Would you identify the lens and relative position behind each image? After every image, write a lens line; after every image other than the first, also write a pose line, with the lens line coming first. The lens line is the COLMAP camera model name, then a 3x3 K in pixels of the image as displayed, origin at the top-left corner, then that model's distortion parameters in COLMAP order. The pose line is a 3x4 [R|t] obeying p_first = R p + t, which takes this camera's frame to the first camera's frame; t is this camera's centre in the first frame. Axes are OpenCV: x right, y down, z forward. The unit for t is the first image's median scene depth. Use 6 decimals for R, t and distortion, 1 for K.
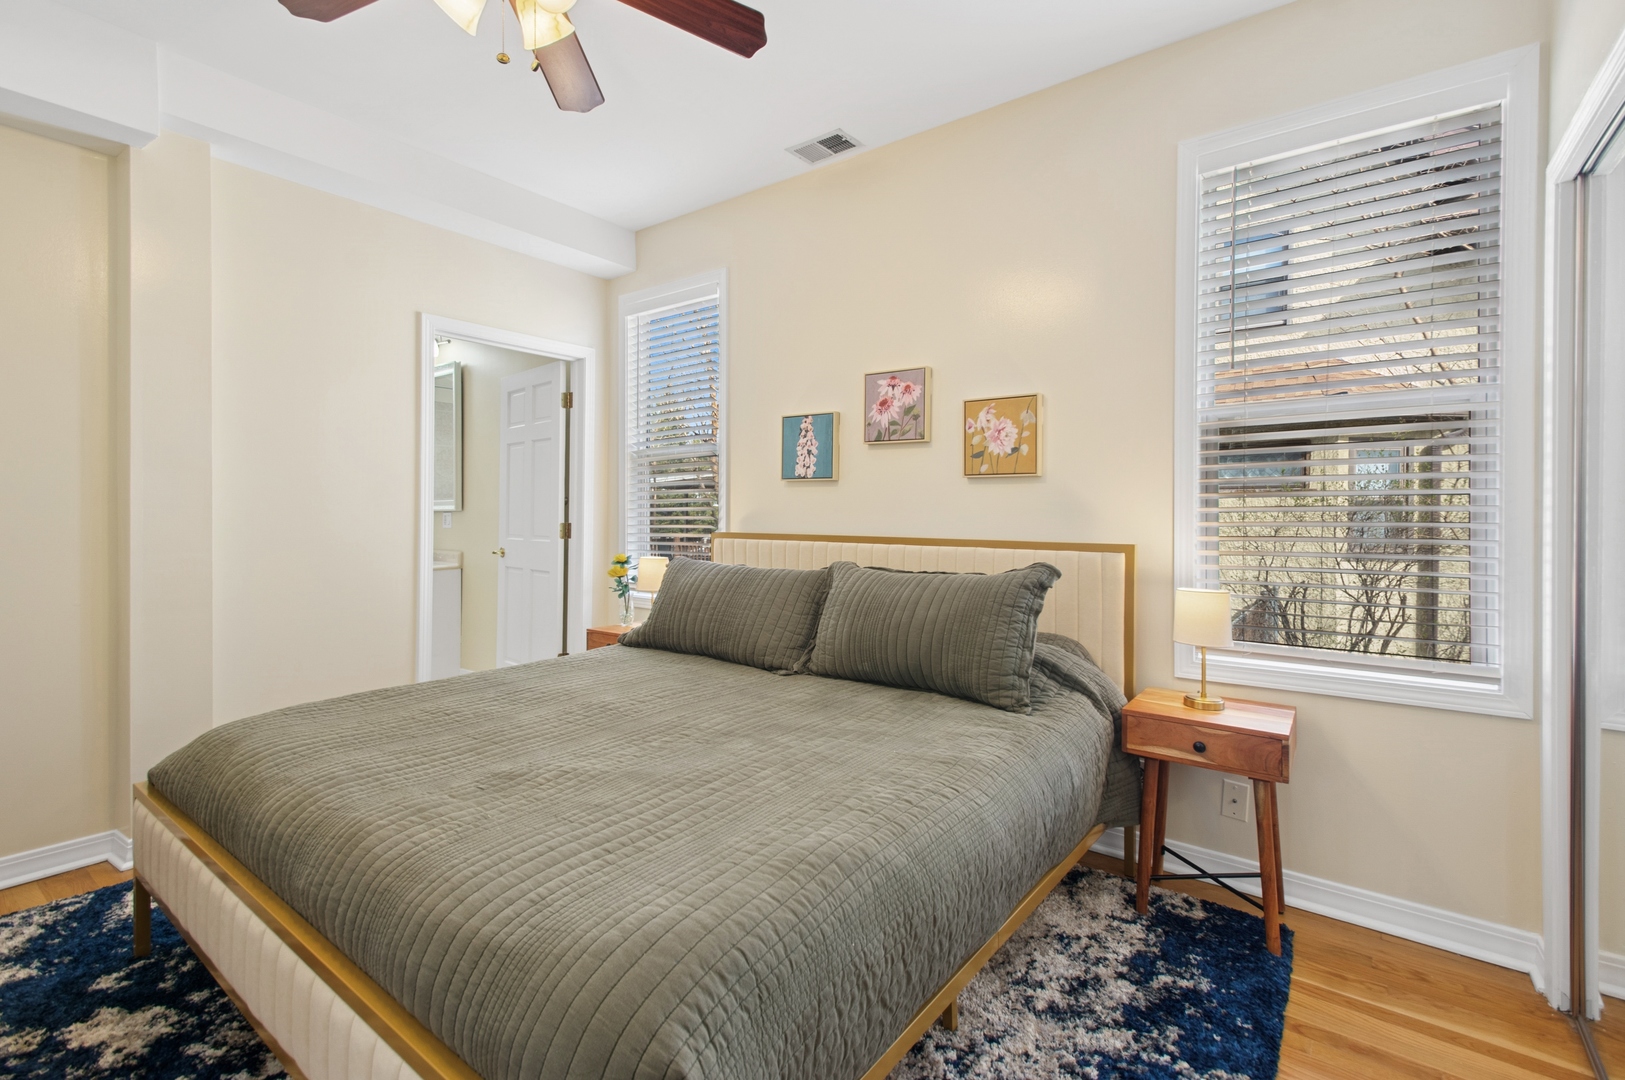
lens RADIAL K [[734.7, 0, 863.5], [0, 734.7, 514.1], [0, 0, 1]] dist [0.022529, -0.008770]
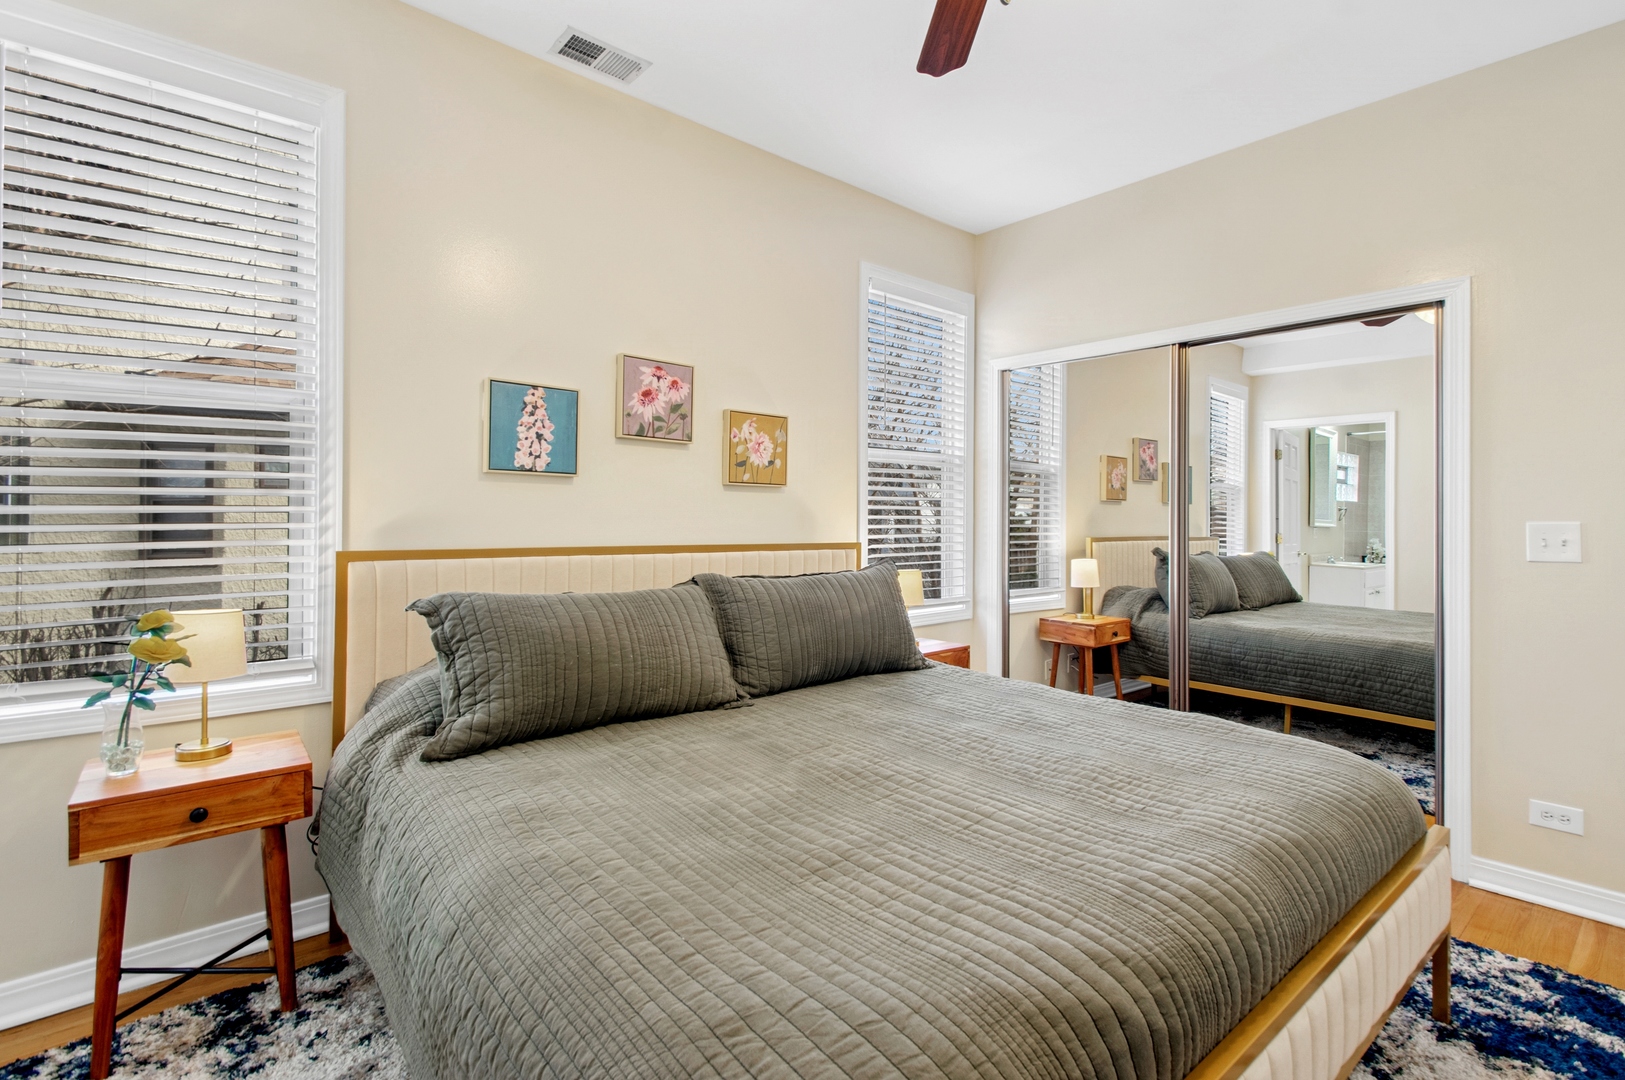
lens RADIAL K [[759.9, 0, 827.2], [0, 759.9, 509.1], [0, 0, 1]] dist [-0.011317, -0.000372]
pose [[0.210858, 0.014504, 0.977409, -0.816736], [0.003322, 0.999874, -0.015554, 0.001126], [-0.977511, 0.006527, 0.210783, 0.605649]]
